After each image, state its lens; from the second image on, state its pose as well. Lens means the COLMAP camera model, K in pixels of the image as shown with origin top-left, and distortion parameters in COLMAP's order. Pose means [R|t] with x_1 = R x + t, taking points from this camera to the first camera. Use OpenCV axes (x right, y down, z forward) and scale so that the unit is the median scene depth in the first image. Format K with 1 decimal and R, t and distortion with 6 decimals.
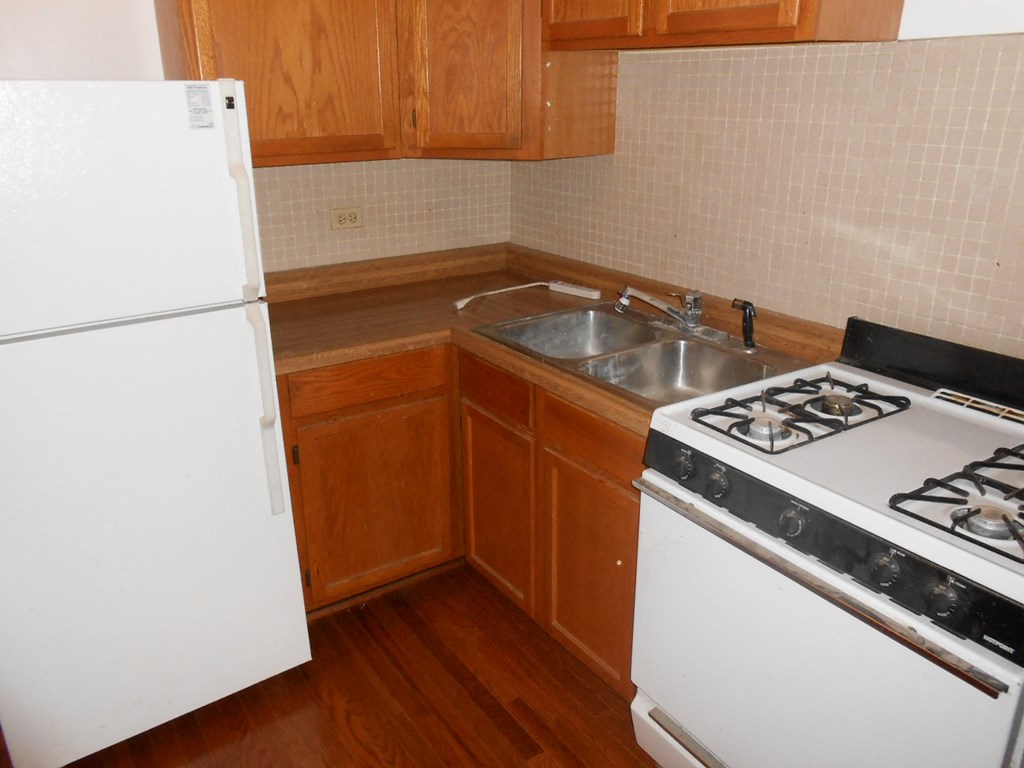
lens RADIAL K [[811.8, 0, 512.0], [0, 811.8, 384.0], [0, 0, 1]] dist [0.000421, -0.001324]
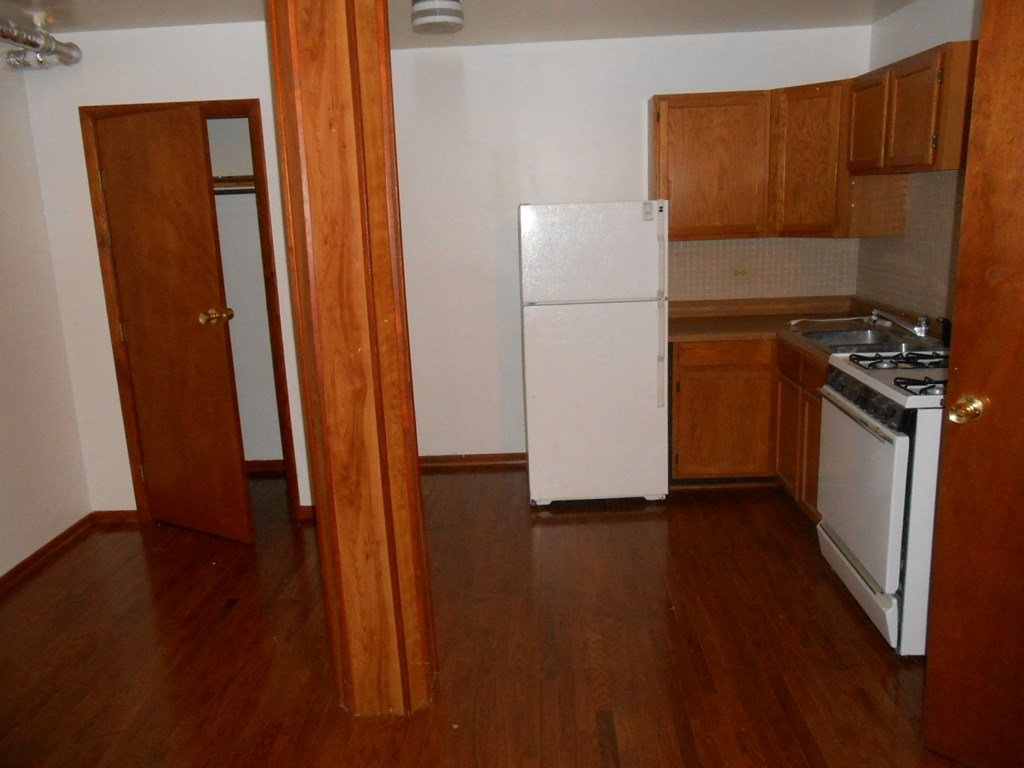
lens RADIAL K [[811.8, 0, 512.0], [0, 811.8, 384.0], [0, 0, 1]] dist [0.000421, -0.001324]
pose [[0.809633, 0.101752, -0.578049, 0.500870], [-0.170043, 0.983285, -0.065083, 0.261469], [0.561765, 0.150987, 0.813402, -0.747828]]
